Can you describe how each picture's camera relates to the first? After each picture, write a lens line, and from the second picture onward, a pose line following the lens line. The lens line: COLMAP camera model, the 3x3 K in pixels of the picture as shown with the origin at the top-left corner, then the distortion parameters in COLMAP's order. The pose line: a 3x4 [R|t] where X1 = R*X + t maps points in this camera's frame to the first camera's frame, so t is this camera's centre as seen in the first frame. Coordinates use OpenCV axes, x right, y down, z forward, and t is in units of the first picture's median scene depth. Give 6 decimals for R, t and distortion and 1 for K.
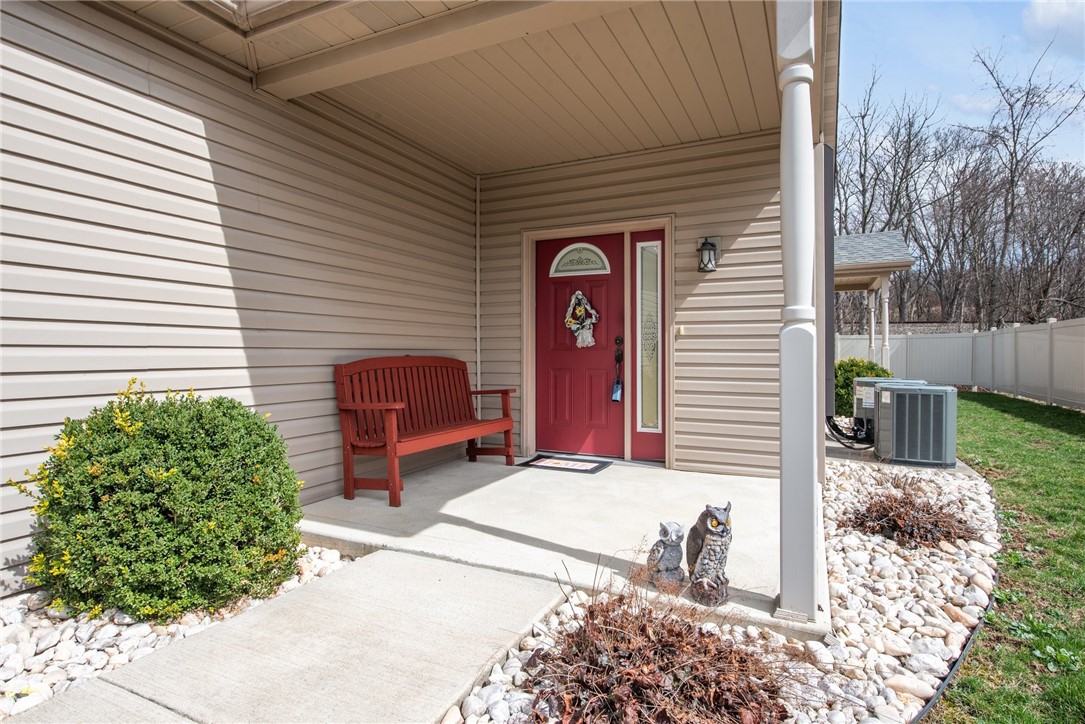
lens RADIAL K [[567.1, 0, 542.5], [0, 567.1, 362.0], [0, 0, 1]] dist [-0.002867, -0.000490]
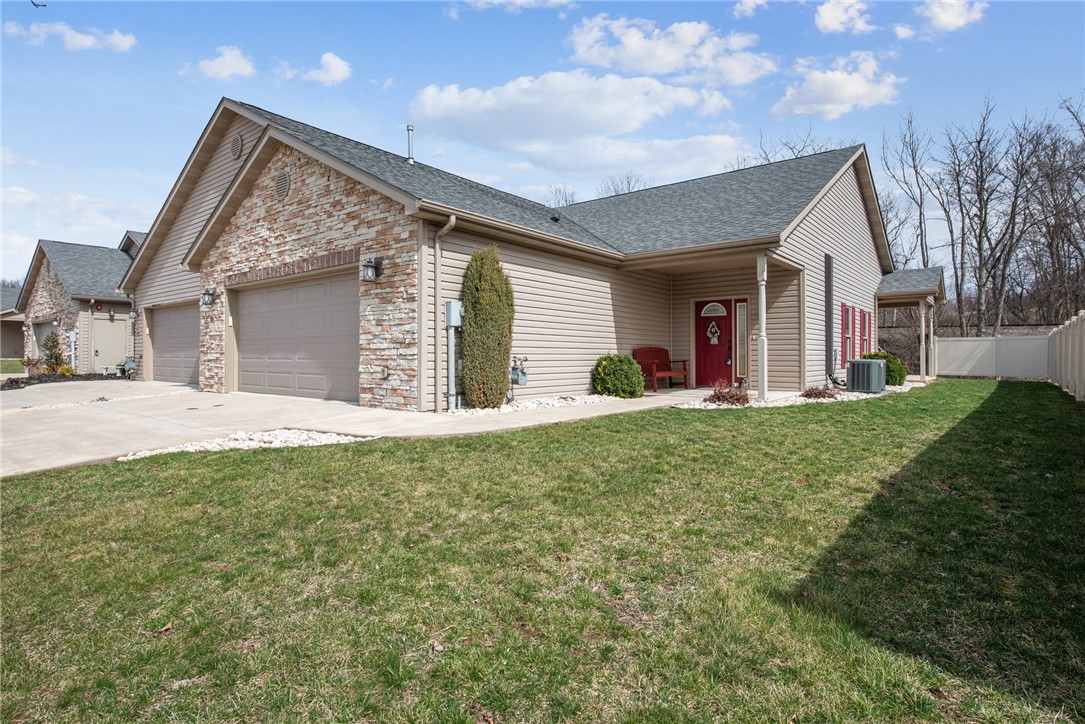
lens RADIAL K [[567.1, 0, 542.5], [0, 567.1, 362.0], [0, 0, 1]] dist [-0.002867, -0.000490]
pose [[0.973549, 0.001917, -0.228469, -0.099633], [-0.003711, 0.999966, -0.007420, 0.074373], [0.228447, 0.008071, 0.973523, -1.625937]]
